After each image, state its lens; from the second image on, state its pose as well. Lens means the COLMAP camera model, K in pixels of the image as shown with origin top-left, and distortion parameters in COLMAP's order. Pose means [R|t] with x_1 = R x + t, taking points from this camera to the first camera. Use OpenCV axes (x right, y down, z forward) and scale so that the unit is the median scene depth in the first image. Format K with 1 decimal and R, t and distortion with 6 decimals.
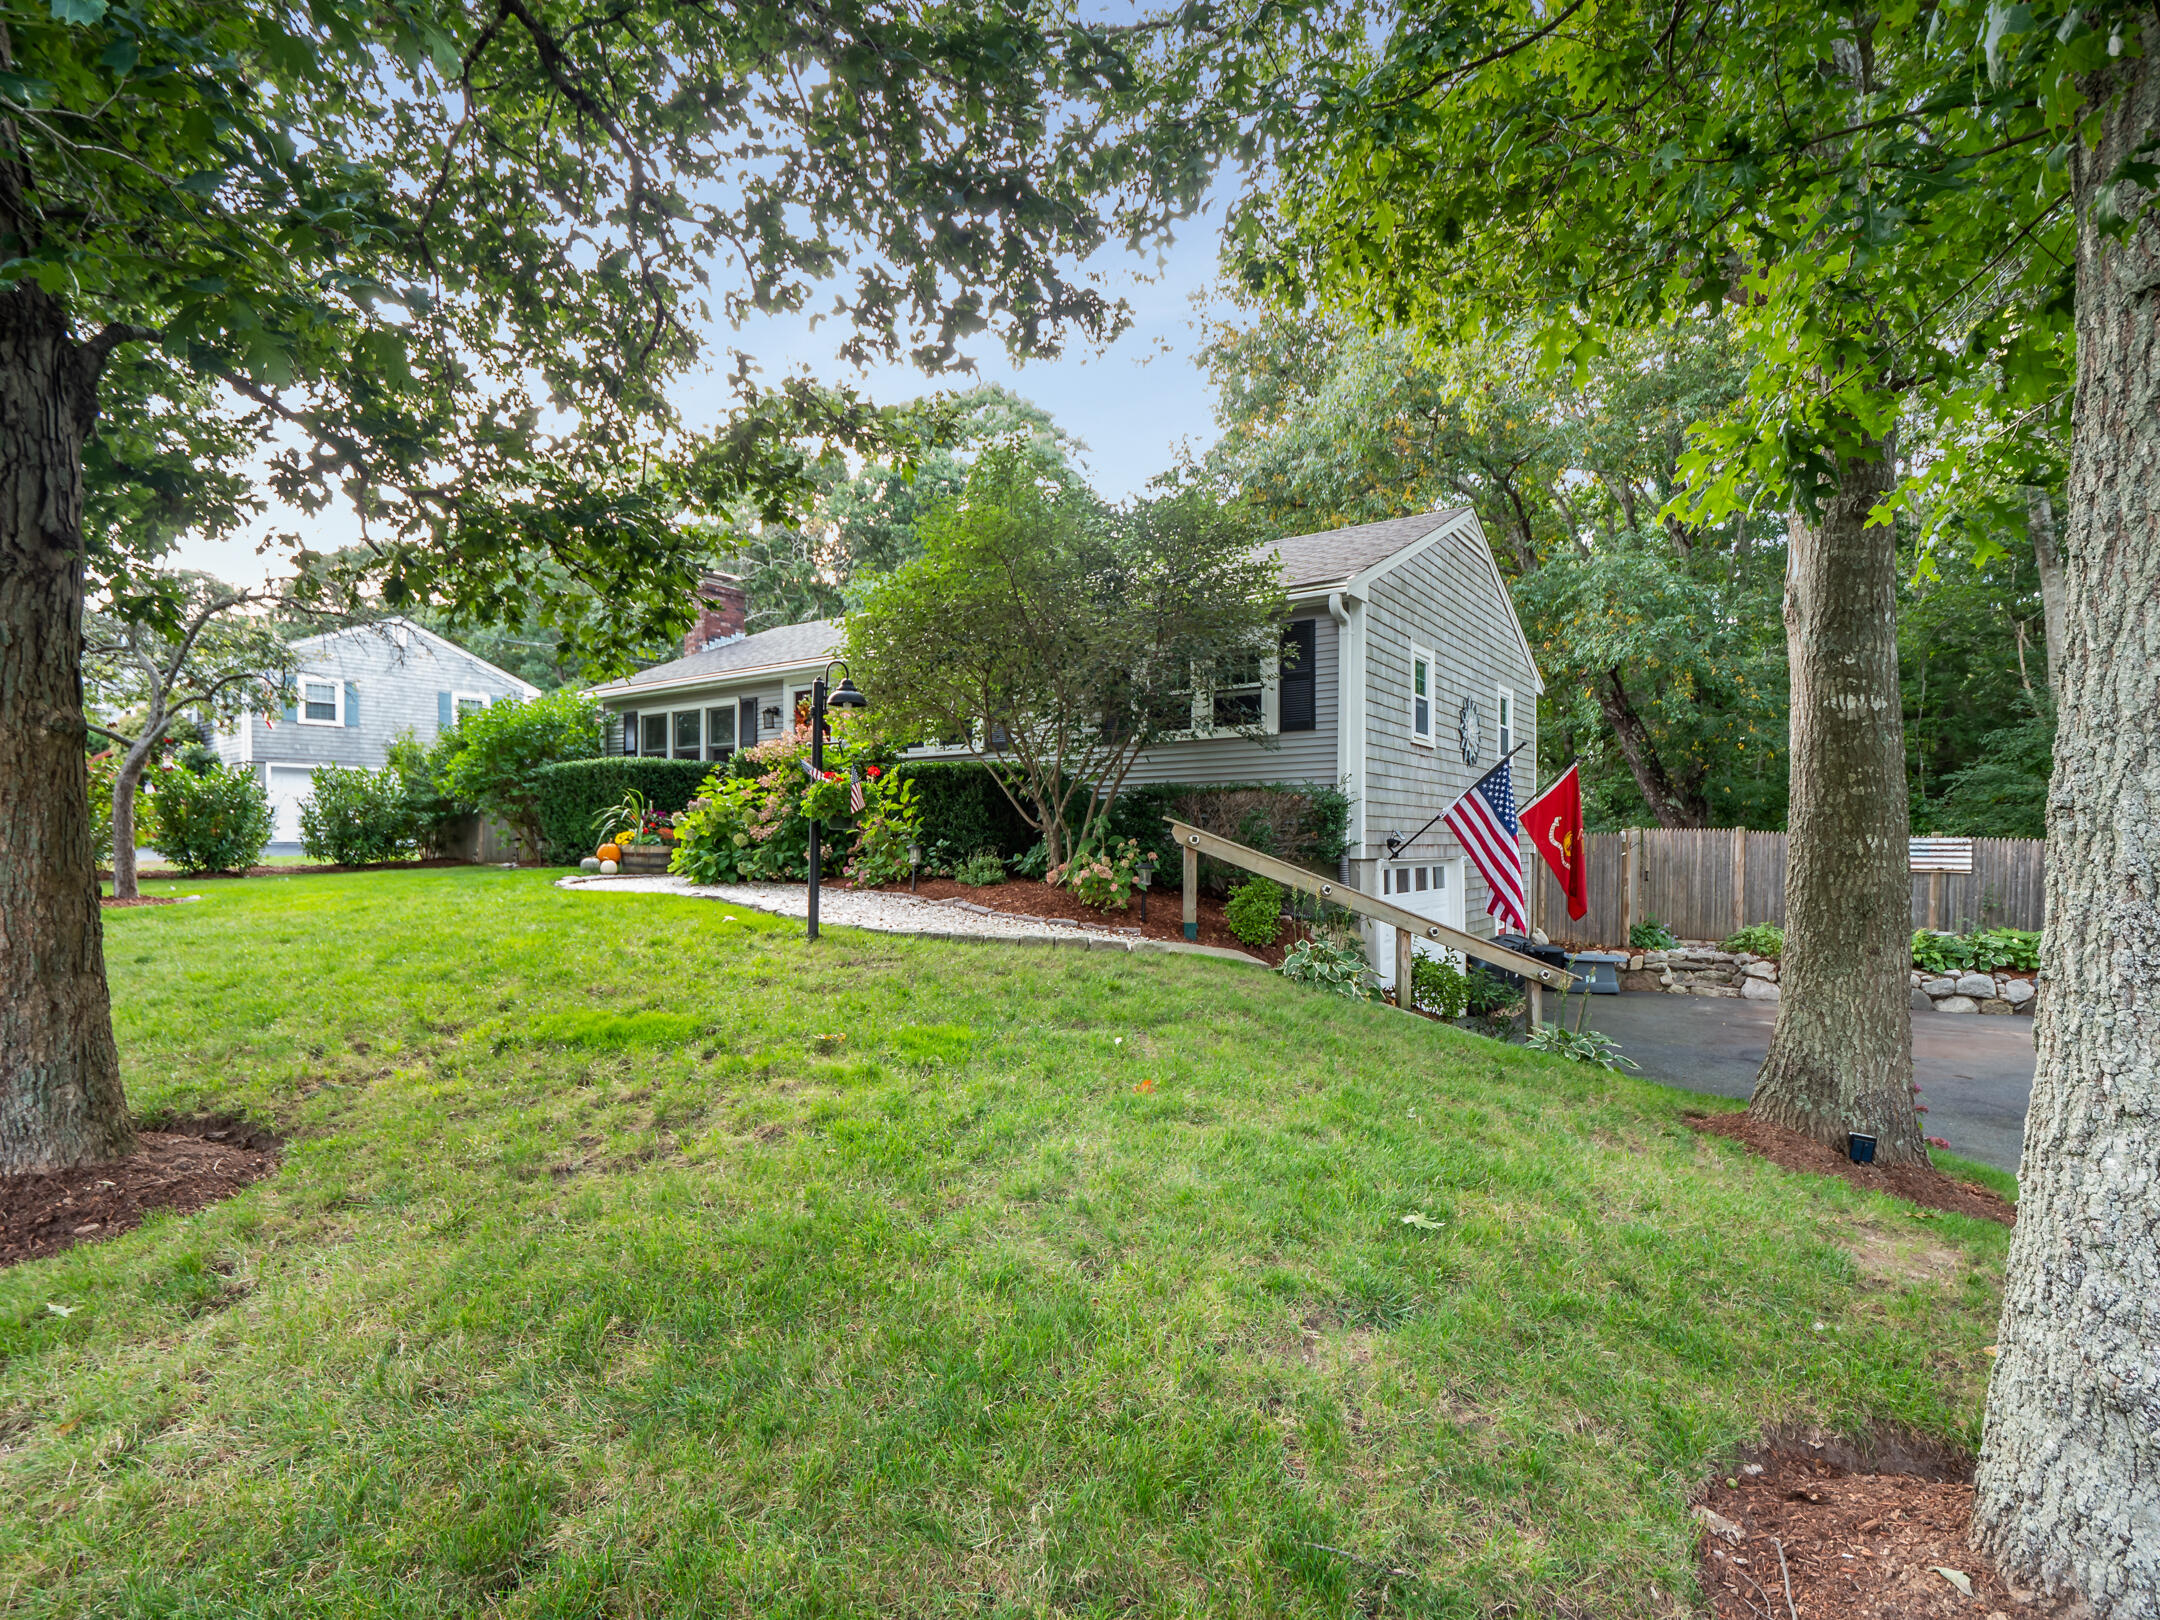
lens RADIAL K [[1052.4, 0, 1093.3], [0, 1052.4, 839.3], [0, 0, 1]] dist [-0.023994, -0.000662]
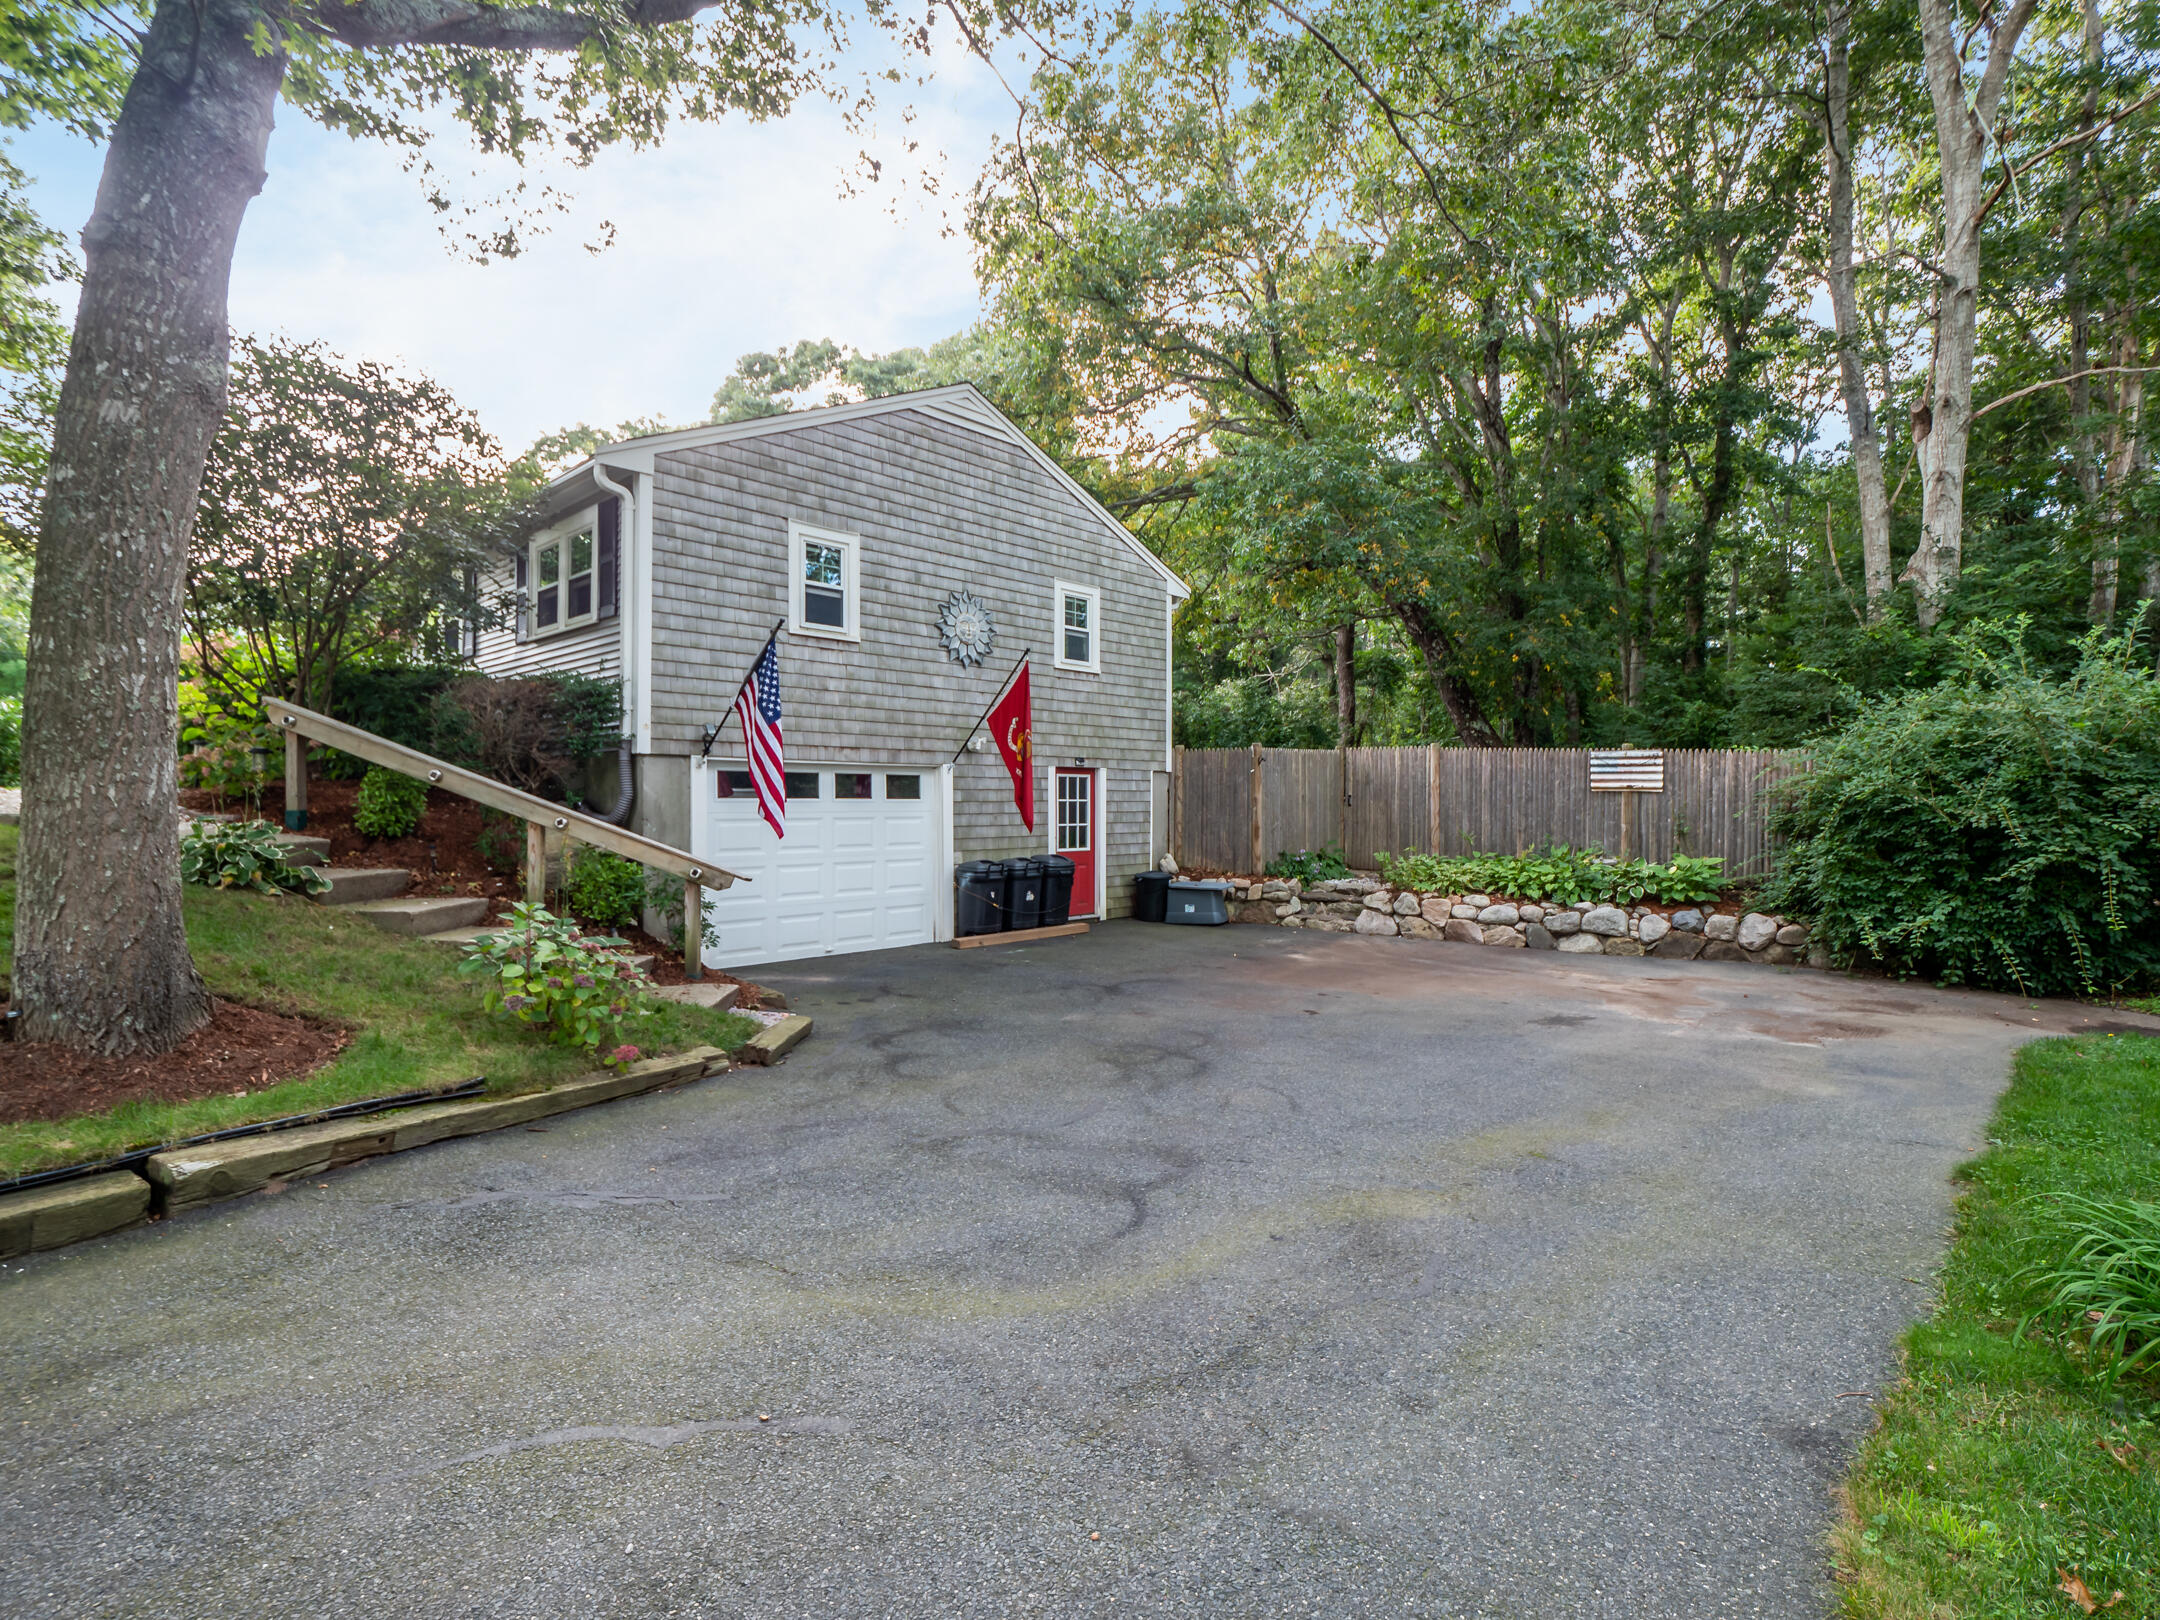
lens RADIAL K [[1052.4, 0, 1093.3], [0, 1052.4, 839.3], [0, 0, 1]] dist [-0.023994, -0.000662]
pose [[0.990030, 0.005311, -0.140758, 0.555910], [0.000280, 0.999213, 0.039667, 0.040845], [0.140857, -0.039311, 0.989249, 0.100081]]
